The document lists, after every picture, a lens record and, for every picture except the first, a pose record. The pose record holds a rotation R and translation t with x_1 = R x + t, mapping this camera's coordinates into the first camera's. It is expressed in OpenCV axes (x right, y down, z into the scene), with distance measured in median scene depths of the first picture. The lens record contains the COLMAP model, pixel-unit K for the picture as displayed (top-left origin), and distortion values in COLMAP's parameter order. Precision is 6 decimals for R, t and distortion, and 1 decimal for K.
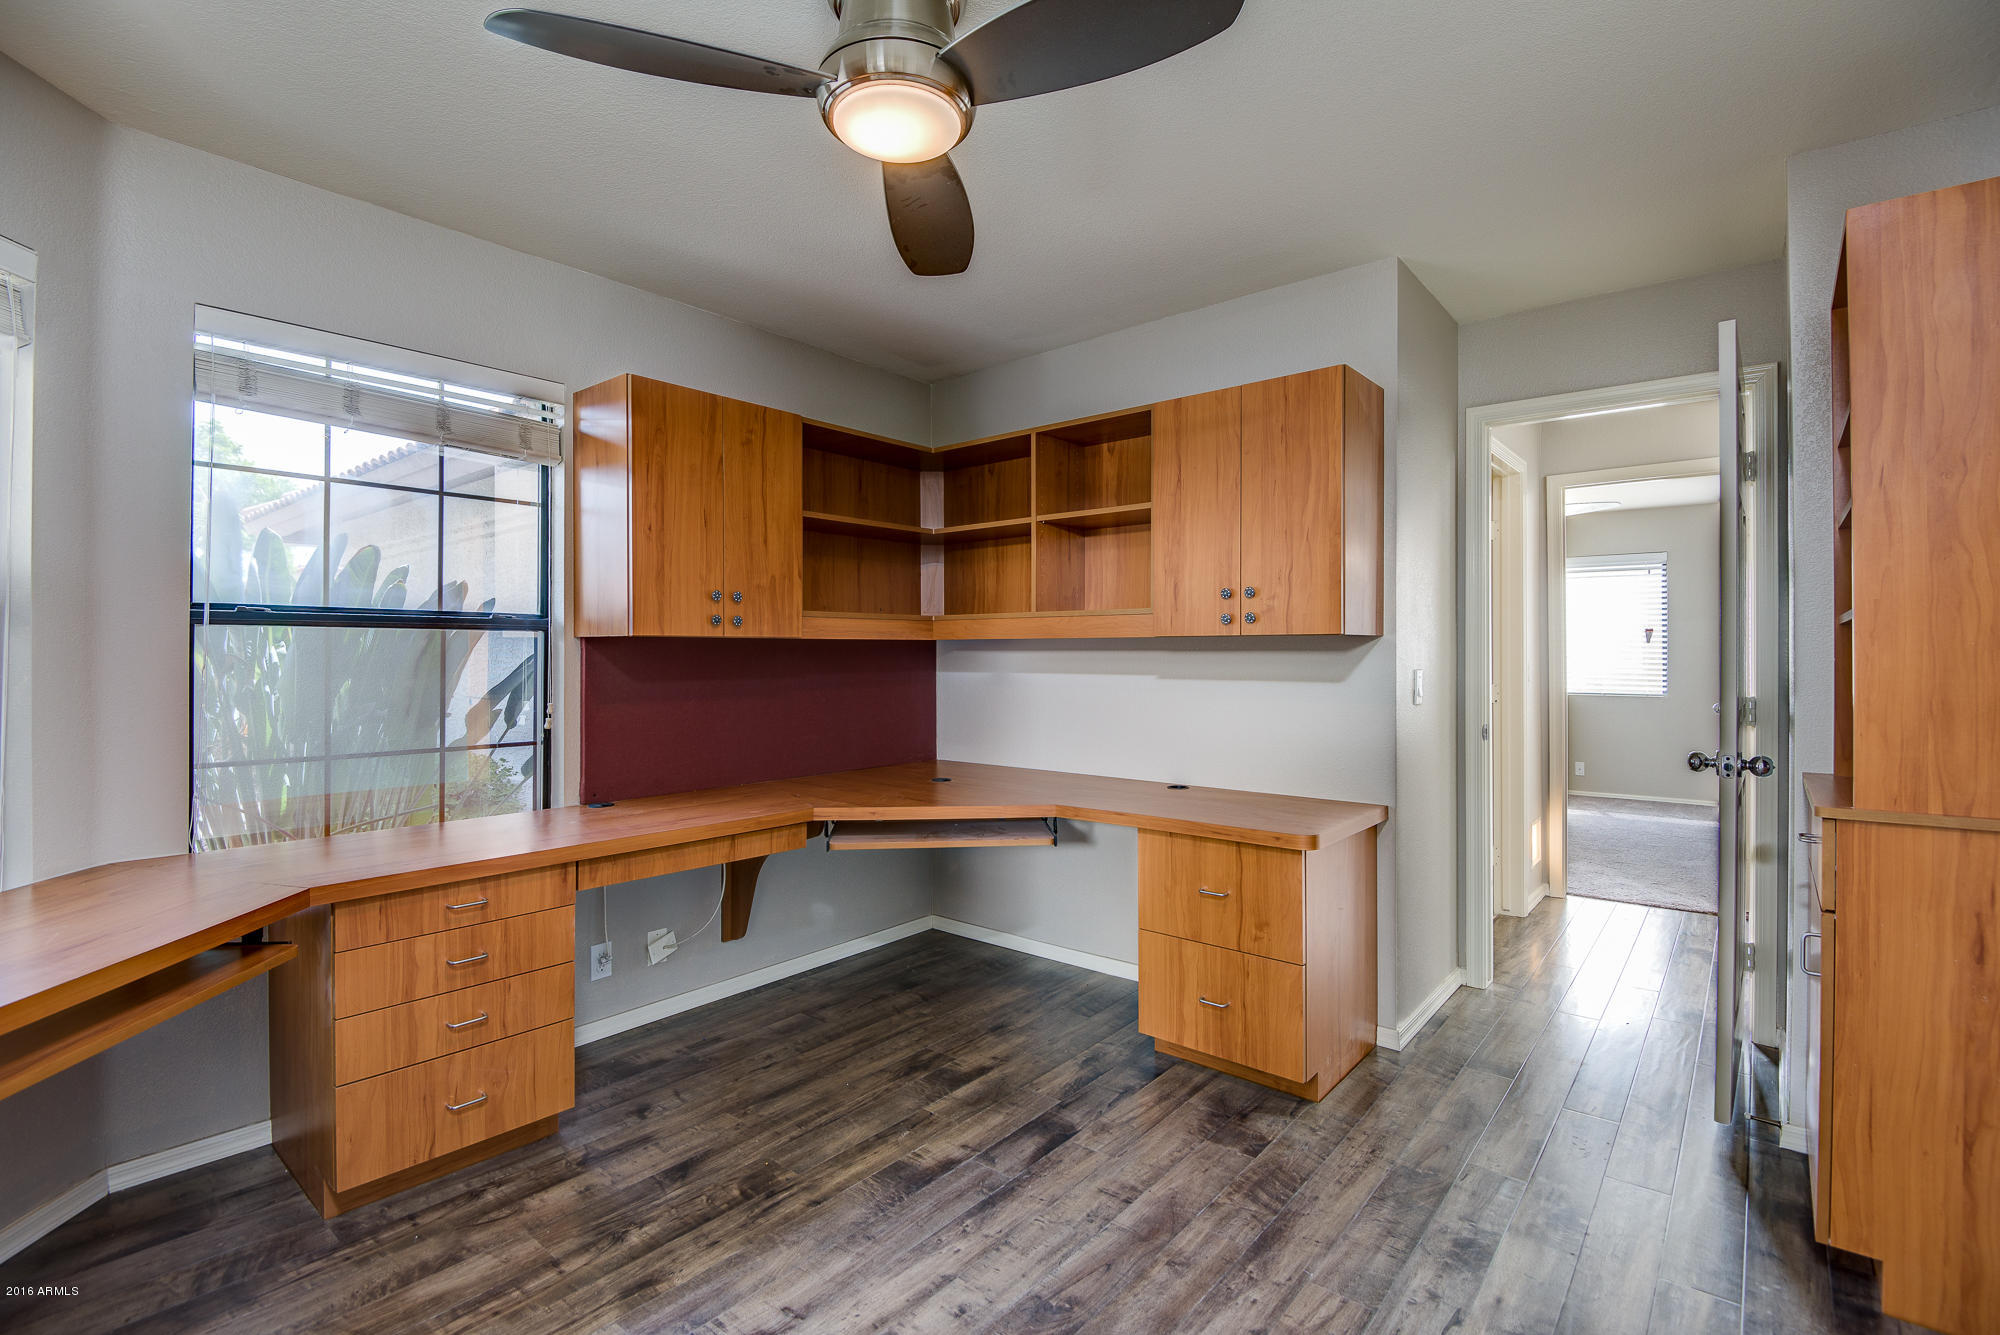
lens RADIAL K [[916.6, 0, 1003.1], [0, 916.6, 654.3], [0, 0, 1]] dist [0.015355, -0.022795]
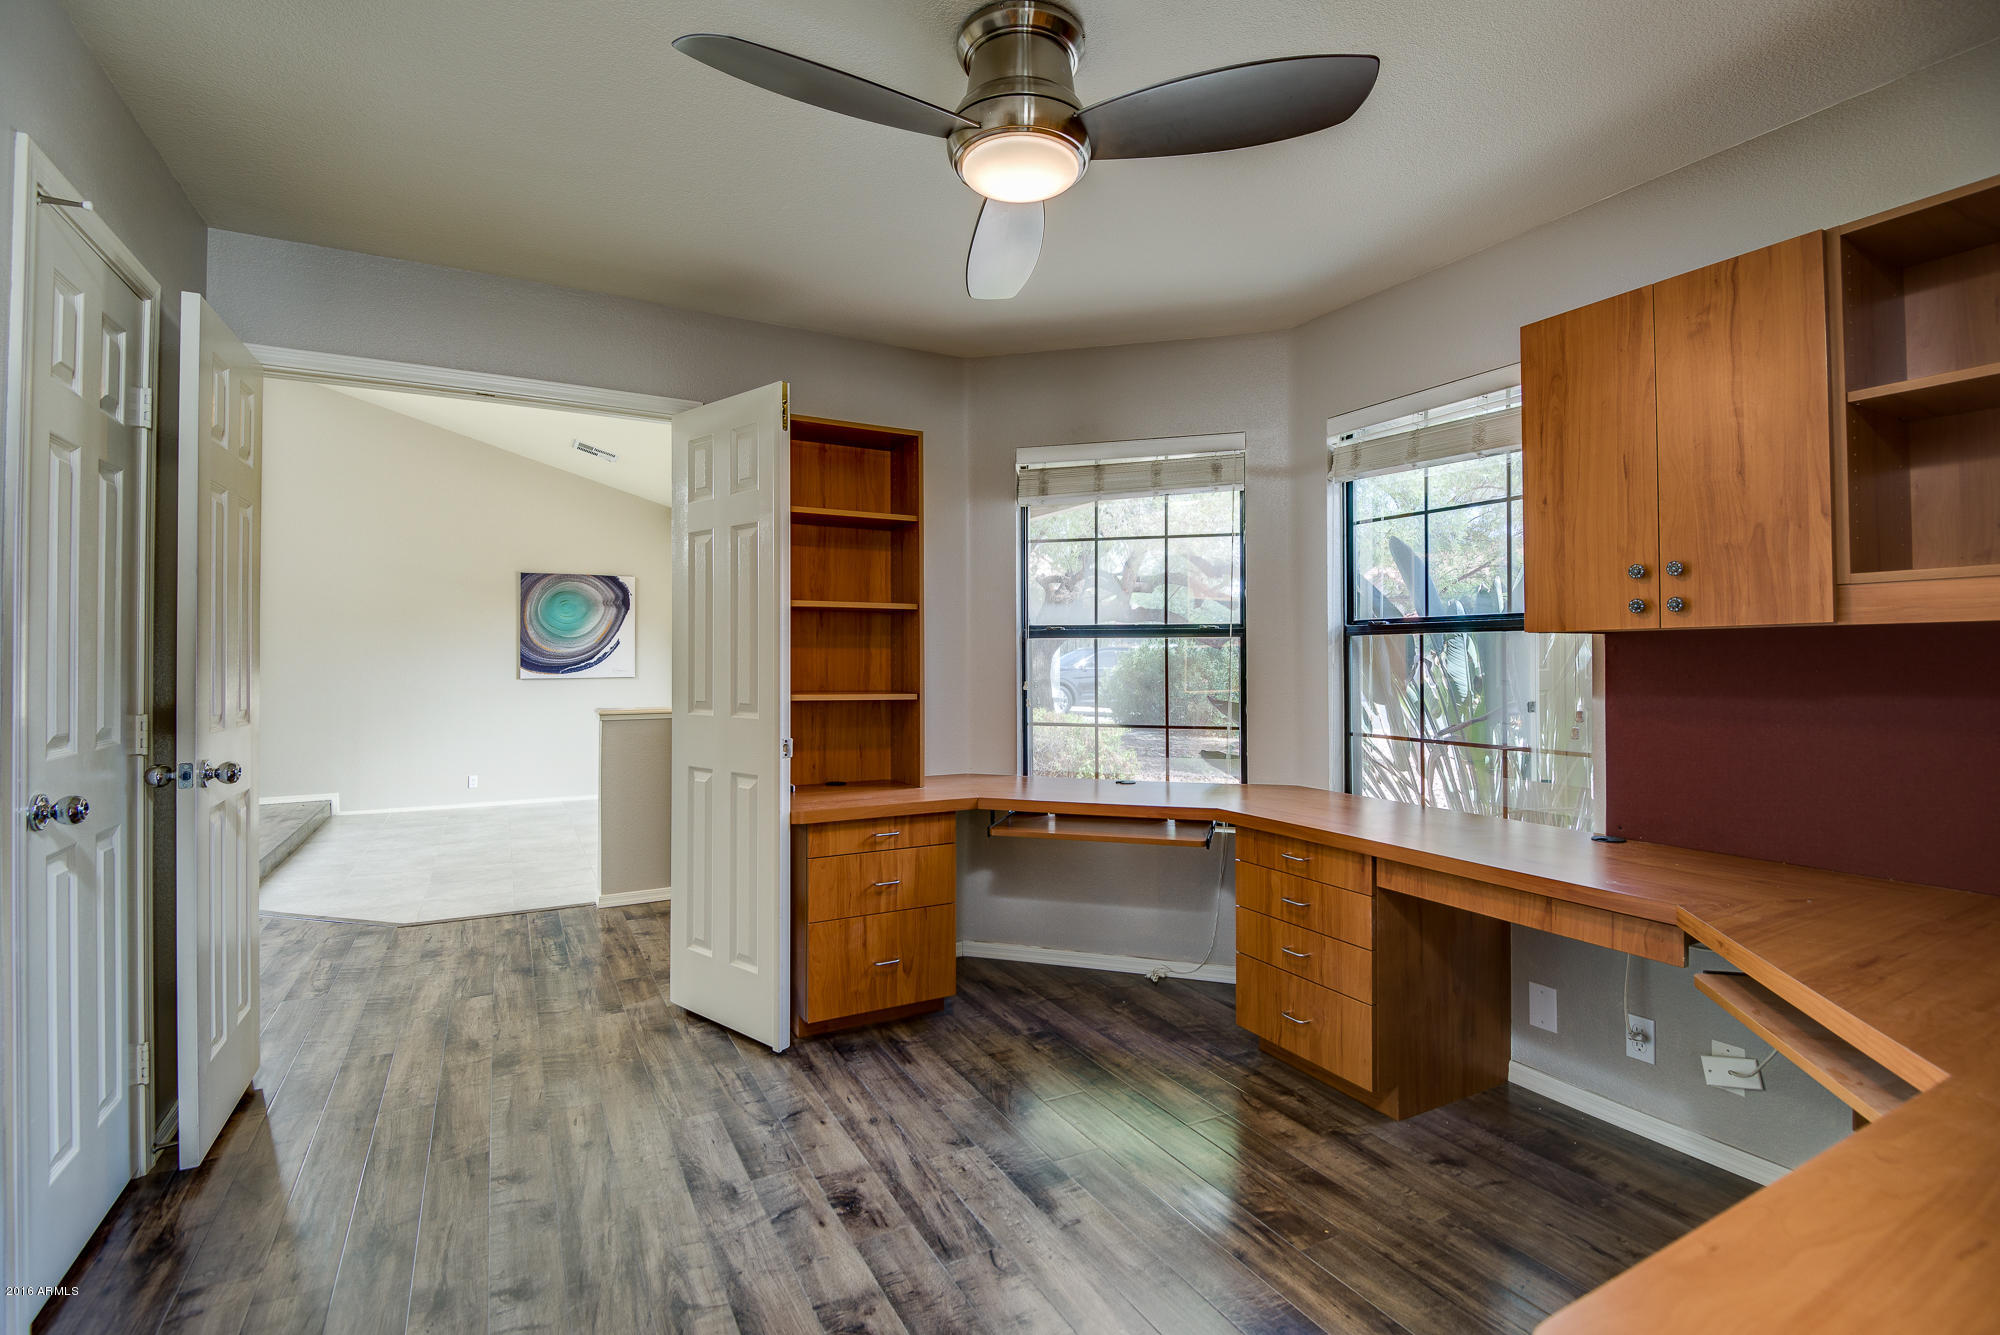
lens RADIAL K [[916.6, 0, 1003.1], [0, 916.6, 654.3], [0, 0, 1]] dist [0.015355, -0.022795]
pose [[-0.362160, -0.004676, -0.932104, 0.604959], [0.001686, 0.999982, -0.005671, 0.004027], [0.932115, -0.003625, -0.362145, 0.919221]]
